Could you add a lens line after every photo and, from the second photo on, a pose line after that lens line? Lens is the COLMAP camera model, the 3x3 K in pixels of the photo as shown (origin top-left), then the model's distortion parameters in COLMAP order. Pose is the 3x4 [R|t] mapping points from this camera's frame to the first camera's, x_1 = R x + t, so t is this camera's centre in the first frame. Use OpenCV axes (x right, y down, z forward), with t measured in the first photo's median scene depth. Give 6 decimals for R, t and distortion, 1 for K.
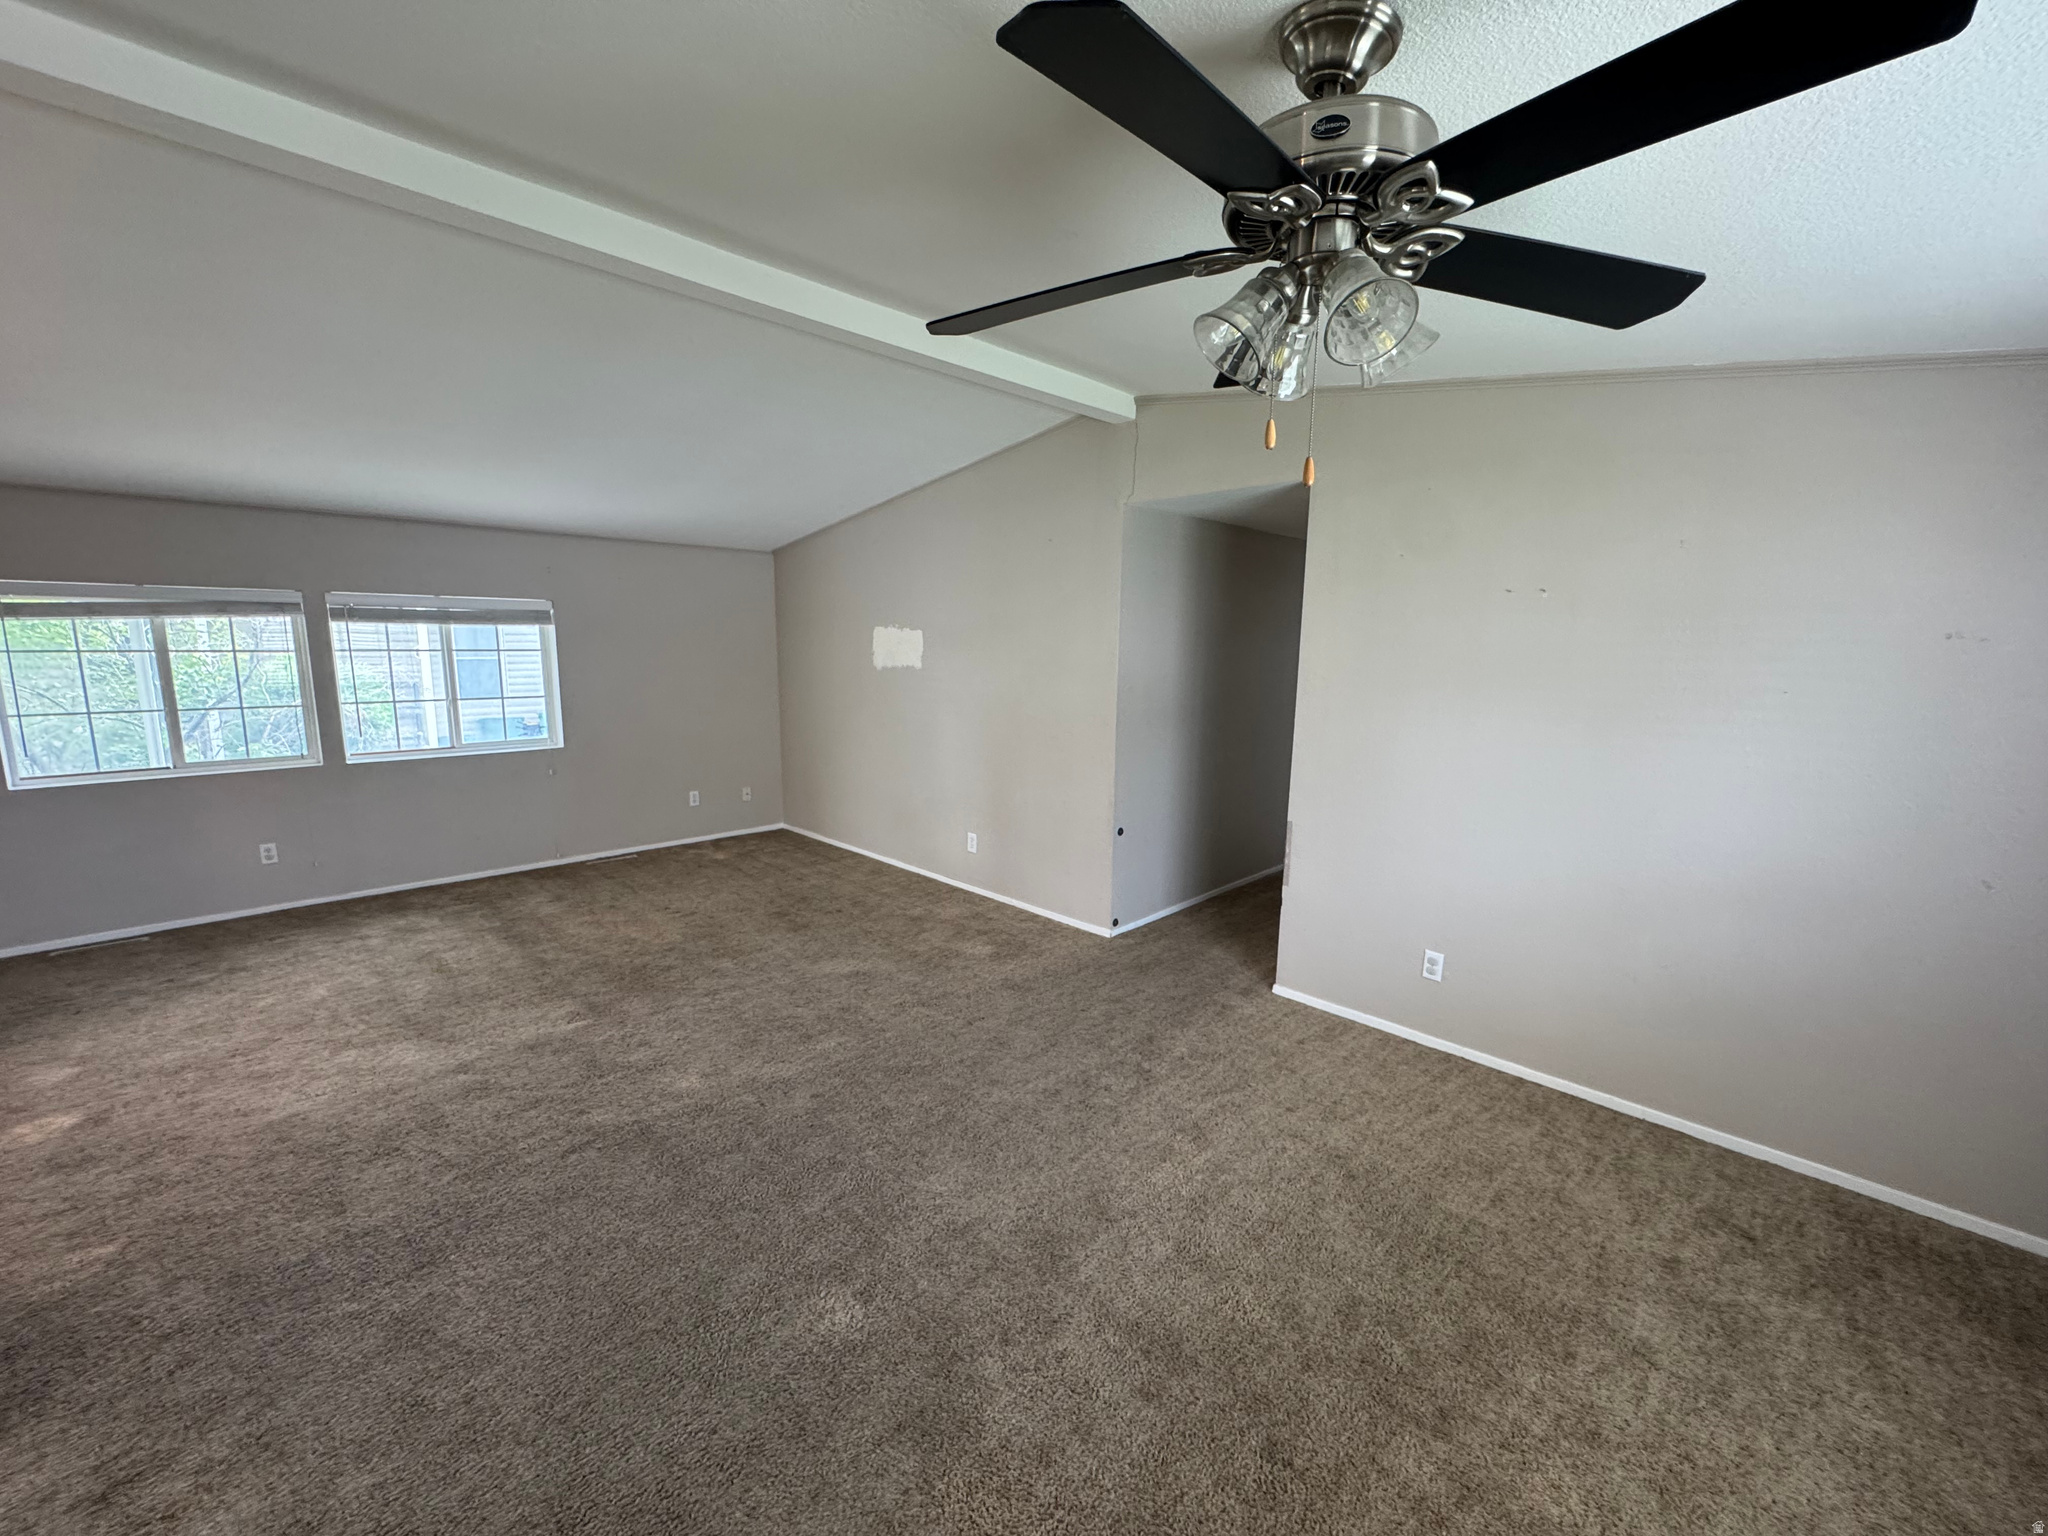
lens RADIAL K [[817.5, 0, 1025.0], [0, 817.5, 772.5], [0, 0, 1]] dist [-0.001745, -0.000085]
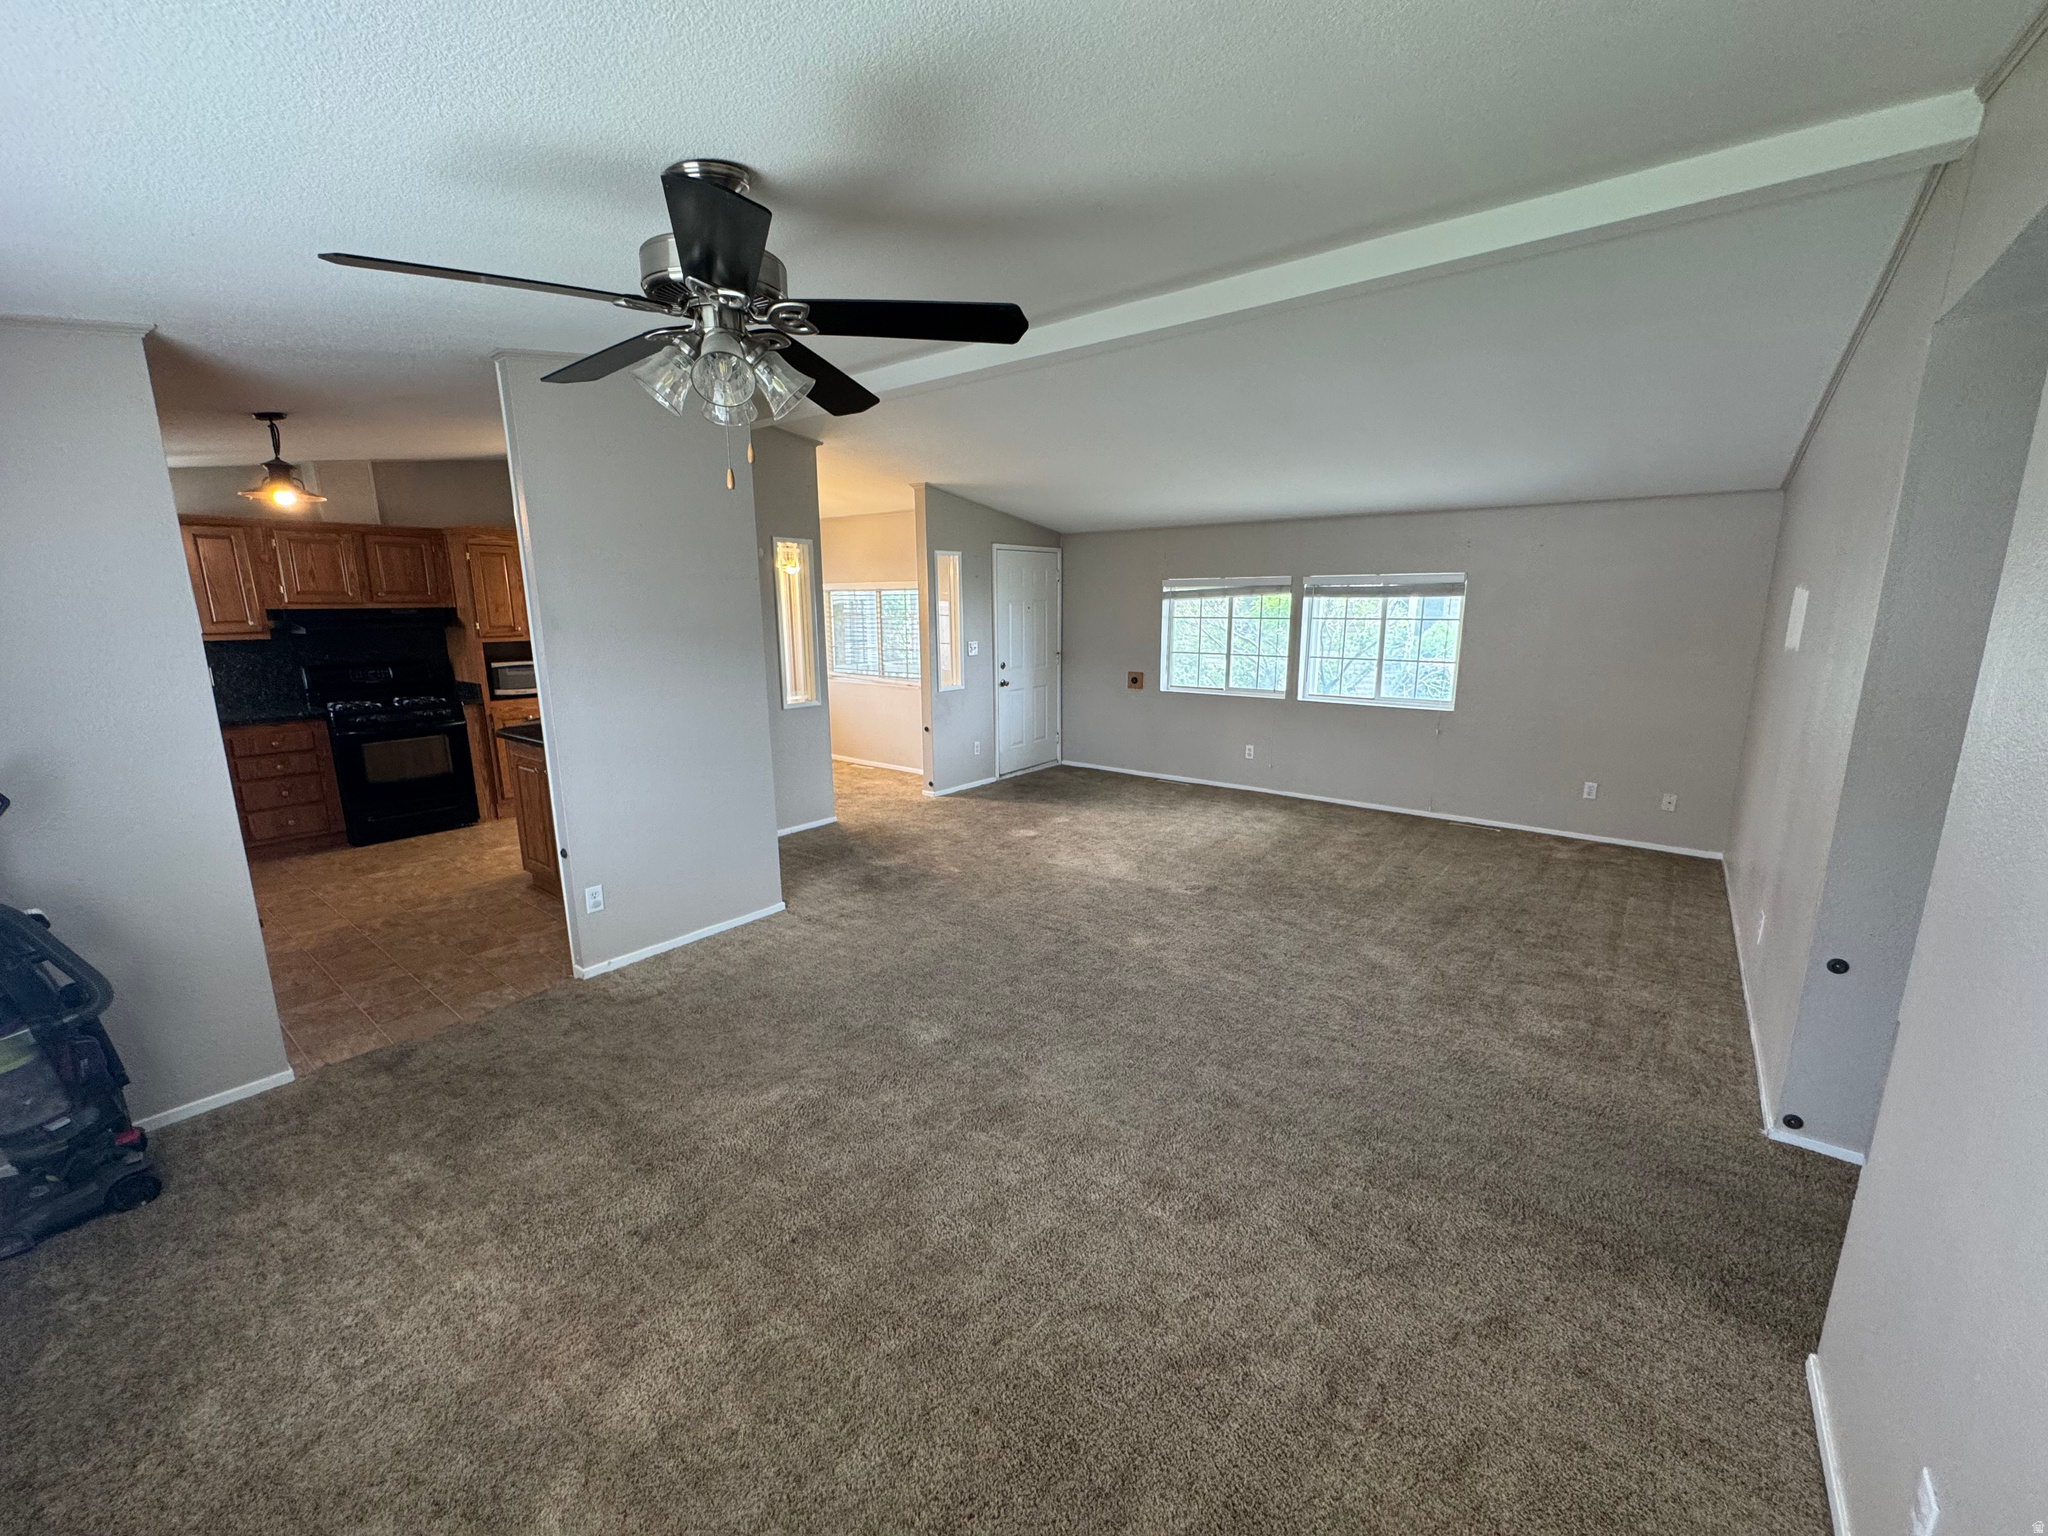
lens RADIAL K [[817.5, 0, 1022.4], [0, 817.5, 769.9], [0, 0, 1]] dist [-0.001745, -0.000085]
pose [[0.116892, 0.183658, -0.976015, 0.577923], [-0.158866, 0.973555, 0.164168, -0.056595], [0.980356, 0.135866, 0.142978, 0.414236]]
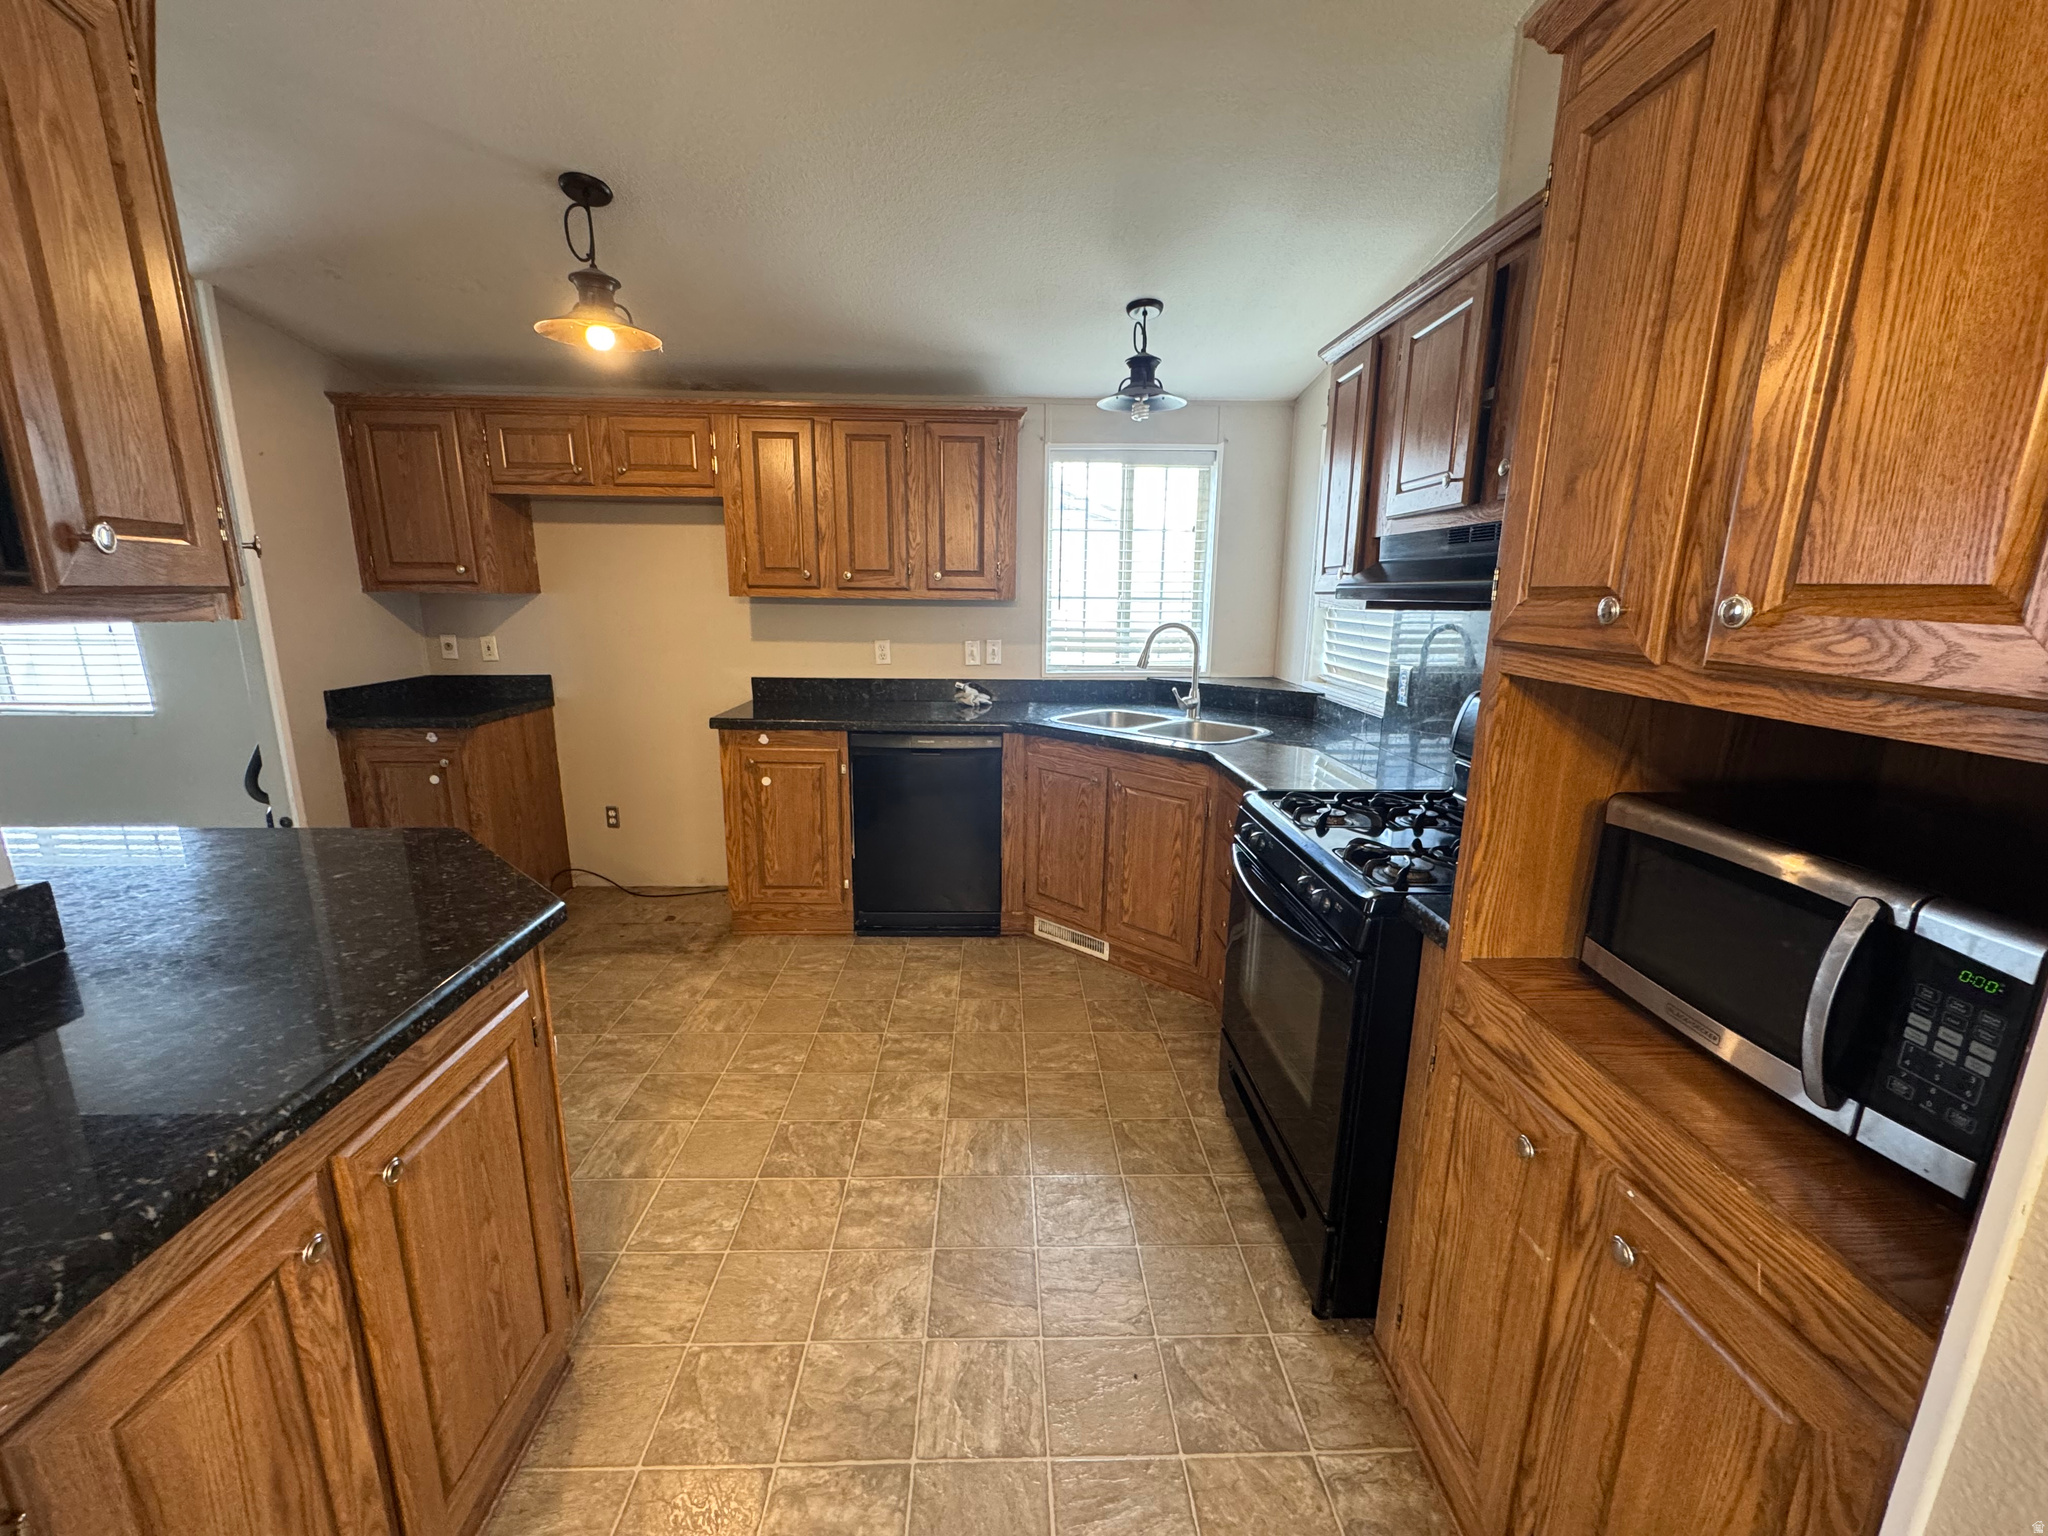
lens RADIAL K [[817.5, 0, 1019.7], [0, 817.5, 767.5], [0, 0, 1]] dist [-0.001745, -0.000085]
pose [[-0.730428, -0.164147, 0.662971, -1.086214], [0.099715, 0.934659, 0.341276, 0.033339], [-0.675671, 0.315386, -0.666334, -0.050712]]
